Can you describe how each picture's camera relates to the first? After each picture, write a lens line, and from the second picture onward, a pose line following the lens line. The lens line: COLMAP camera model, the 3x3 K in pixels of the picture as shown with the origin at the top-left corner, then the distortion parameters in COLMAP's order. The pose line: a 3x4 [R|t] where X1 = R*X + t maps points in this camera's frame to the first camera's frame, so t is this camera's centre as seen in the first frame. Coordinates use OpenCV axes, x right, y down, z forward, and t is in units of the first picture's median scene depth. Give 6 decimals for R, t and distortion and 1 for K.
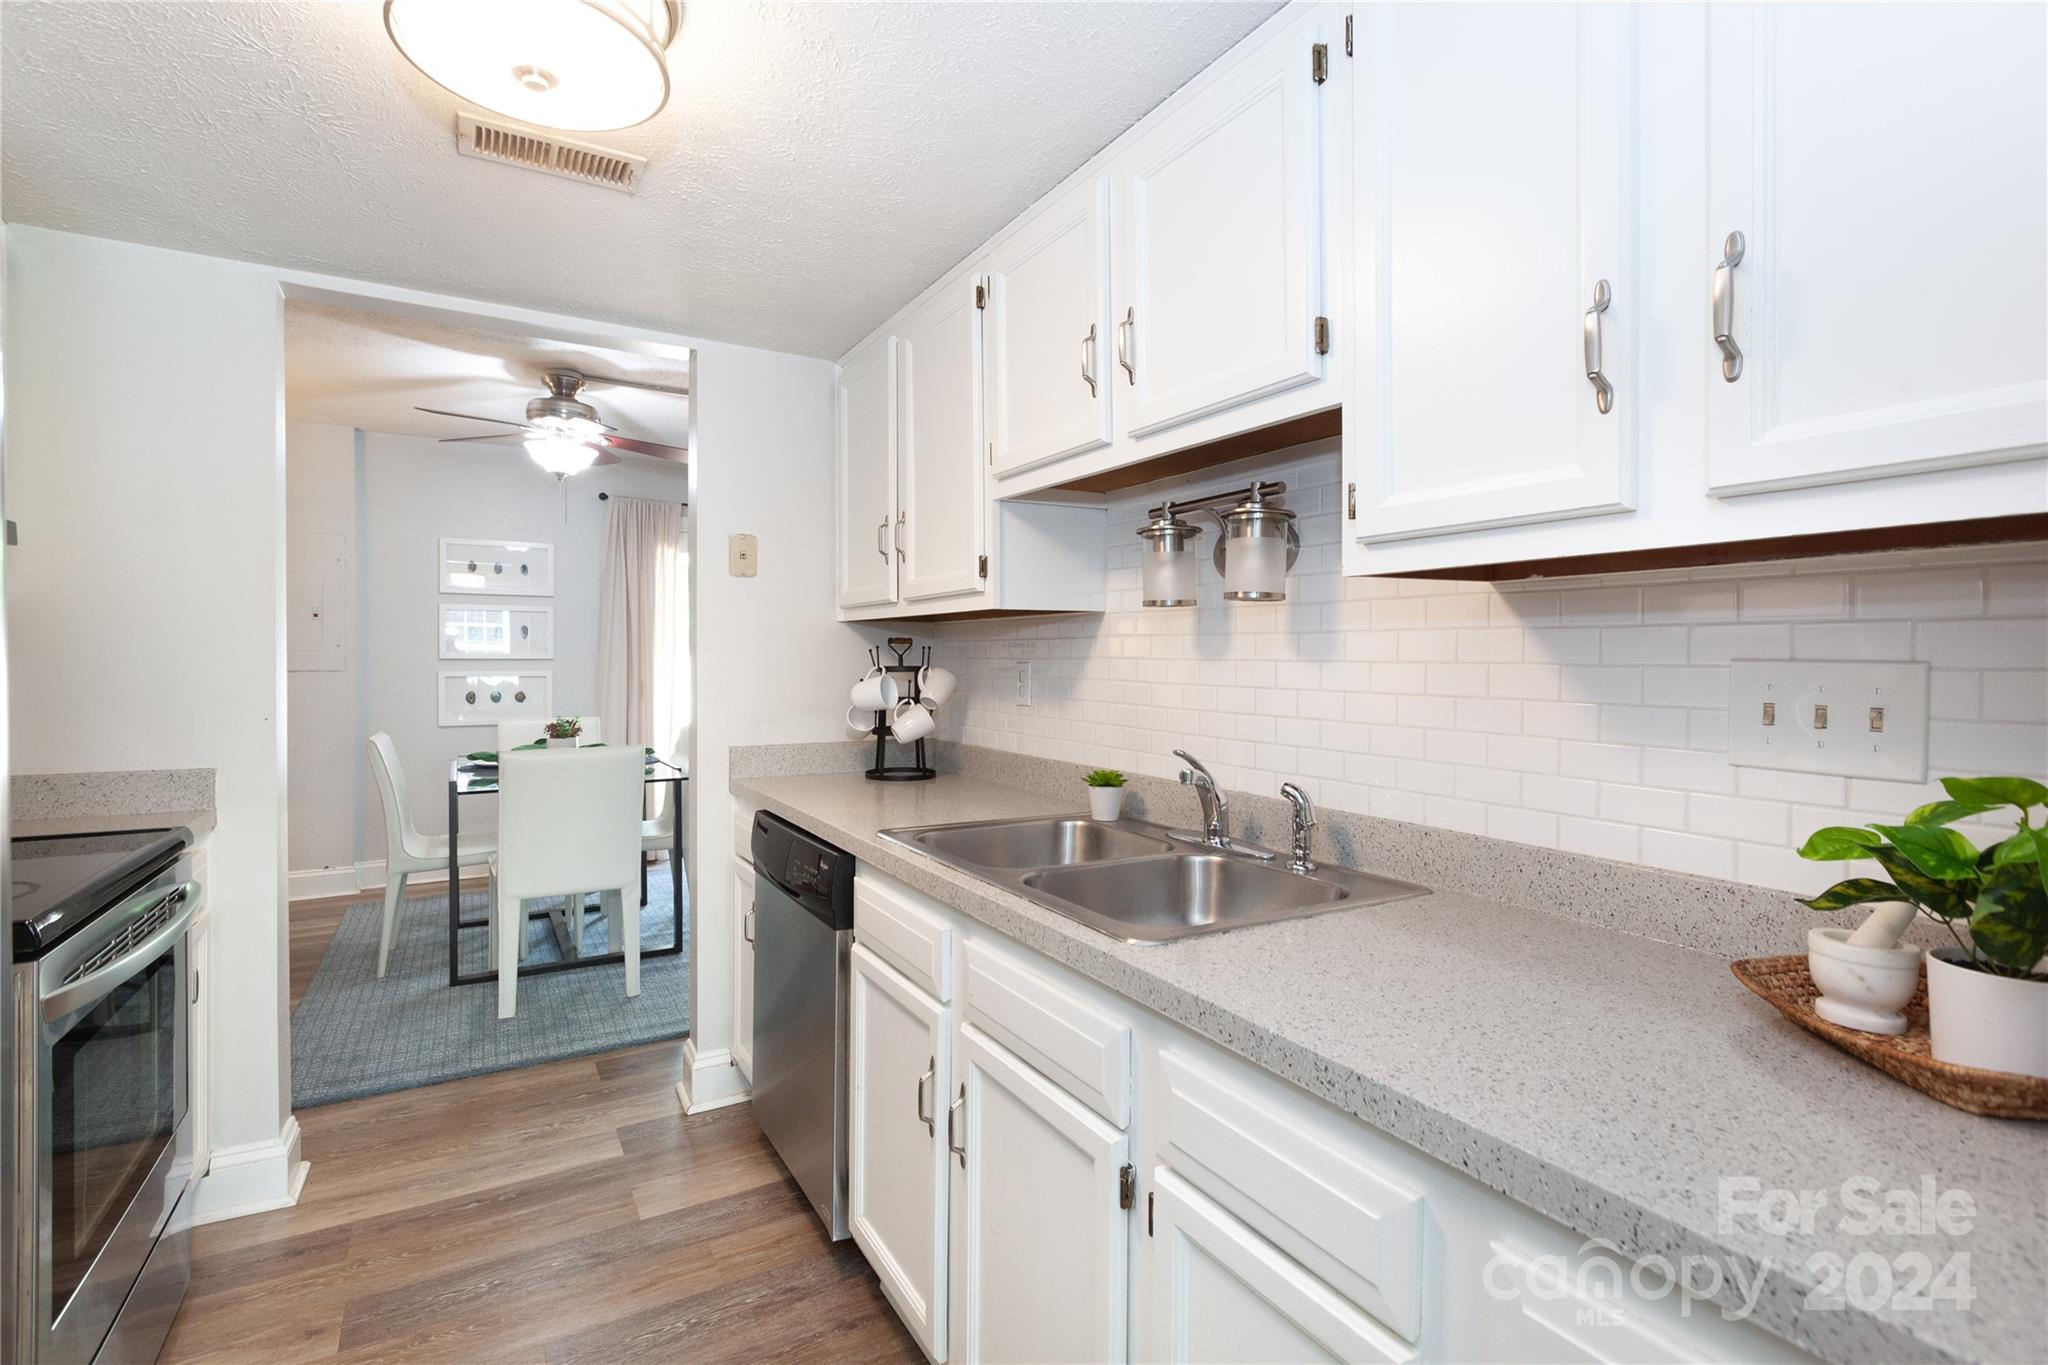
lens RADIAL K [[927.2, 0, 1016.1], [0, 927.2, 678.7], [0, 0, 1]] dist [0.001960, -0.002306]
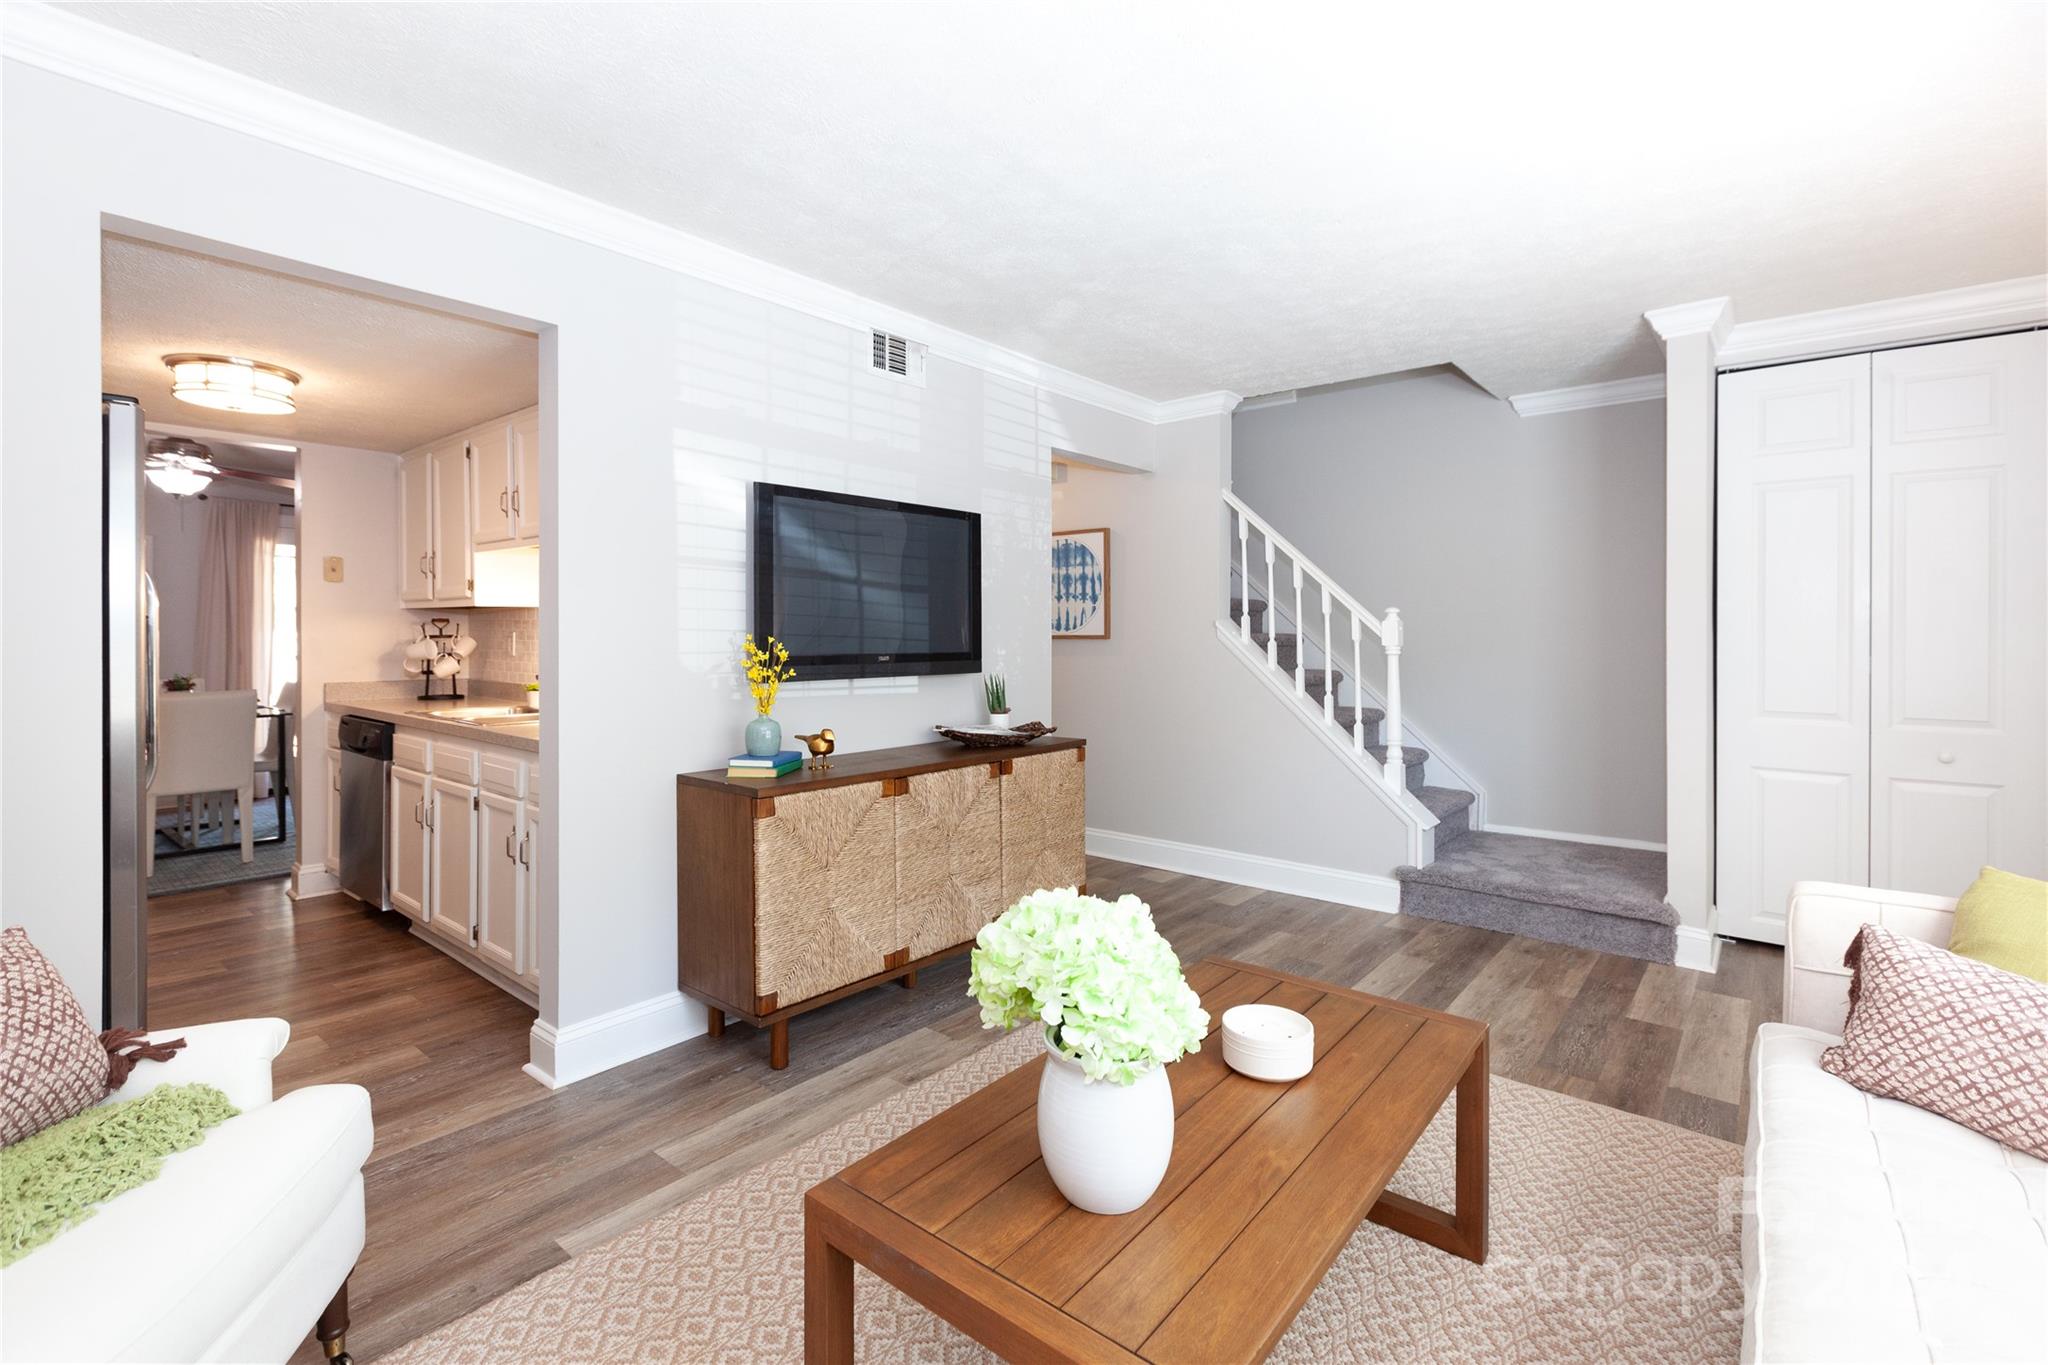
lens RADIAL K [[927.2, 0, 987.3], [0, 927.2, 639.2], [0, 0, 1]] dist [0.001960, -0.002306]
pose [[0.949917, -0.005172, 0.312460, 0.304616], [0.009797, 0.999864, -0.013235, 0.027414], [-0.312349, 0.015633, 0.949839, -0.963811]]
